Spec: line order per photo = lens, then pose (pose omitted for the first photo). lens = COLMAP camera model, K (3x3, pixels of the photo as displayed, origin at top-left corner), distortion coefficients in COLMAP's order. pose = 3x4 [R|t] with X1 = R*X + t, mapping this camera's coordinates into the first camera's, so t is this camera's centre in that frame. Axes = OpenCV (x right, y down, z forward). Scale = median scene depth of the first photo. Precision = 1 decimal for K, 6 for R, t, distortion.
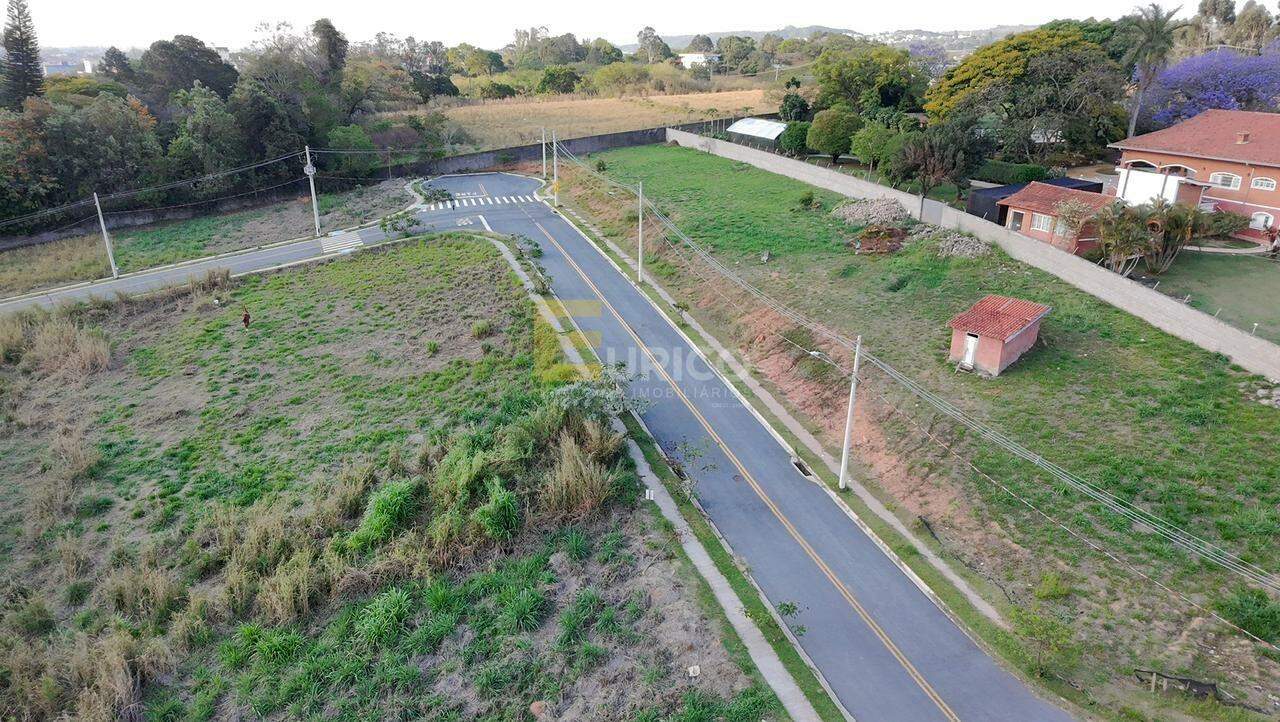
lens RADIAL K [[820.4, 0, 642.9], [0, 820.4, 356.3], [0, 0, 1]] dist [0.006601, -0.003674]
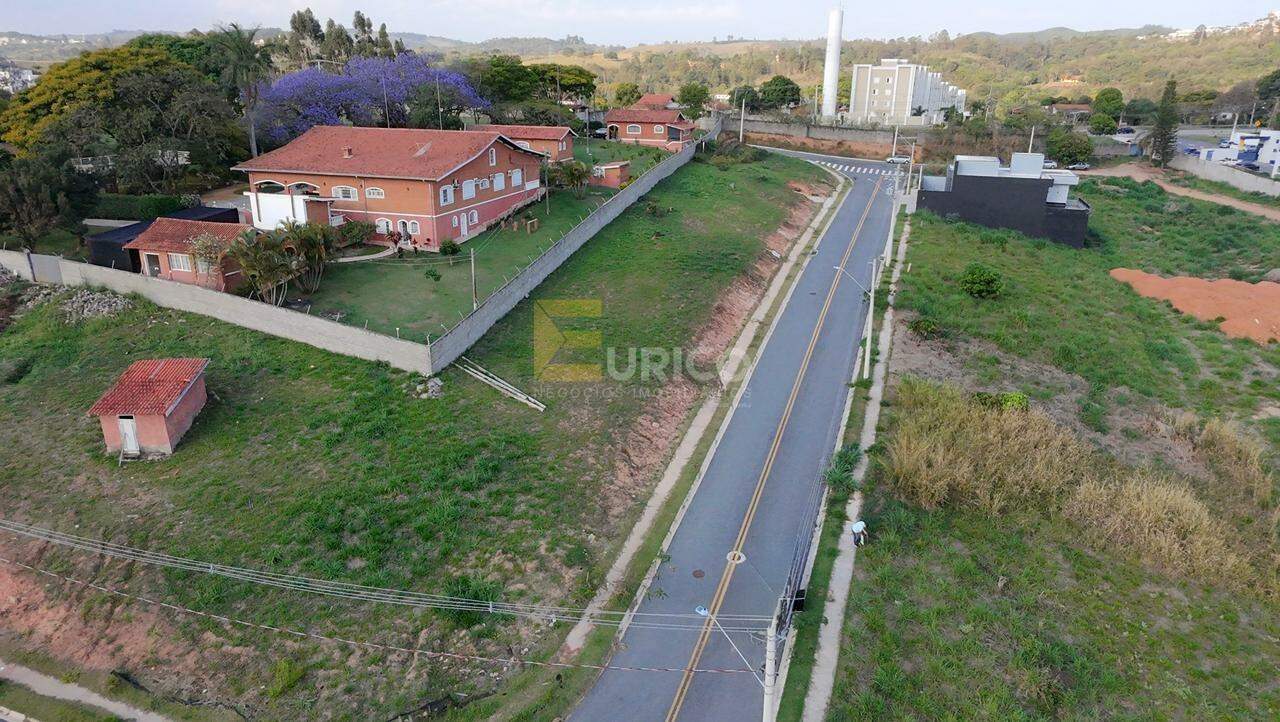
lens RADIAL K [[820.4, 0, 642.9], [0, 820.4, 356.3], [0, 0, 1]] dist [0.006601, -0.003674]
pose [[0.606648, -0.265465, 0.749338, 0.095665], [0.271033, 0.955190, 0.118969, -0.036548], [-0.747342, 0.130923, 0.651413, 0.043931]]
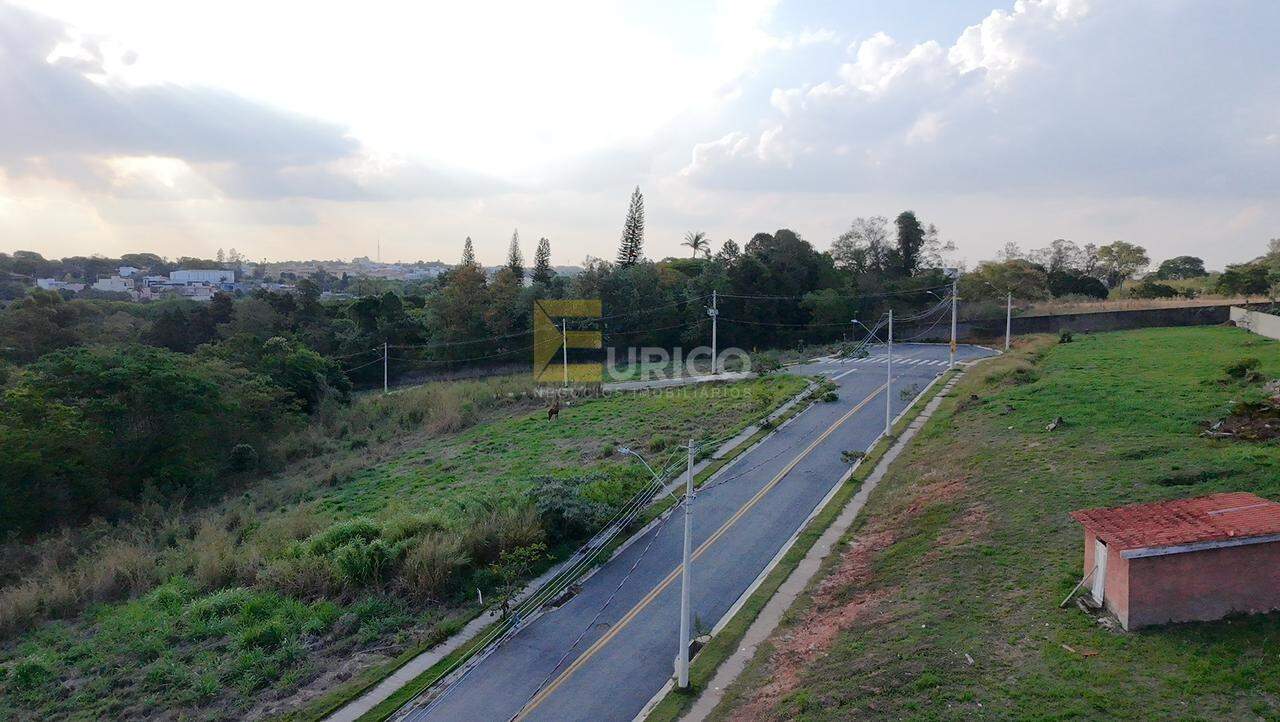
lens RADIAL K [[820.4, 0, 642.9], [0, 820.4, 356.3], [0, 0, 1]] dist [0.006601, -0.003674]
pose [[0.660794, 0.069587, -0.747335, 0.516490], [-0.260905, 0.954896, -0.141779, 0.010642], [0.703762, 0.288670, 0.649145, 0.371099]]
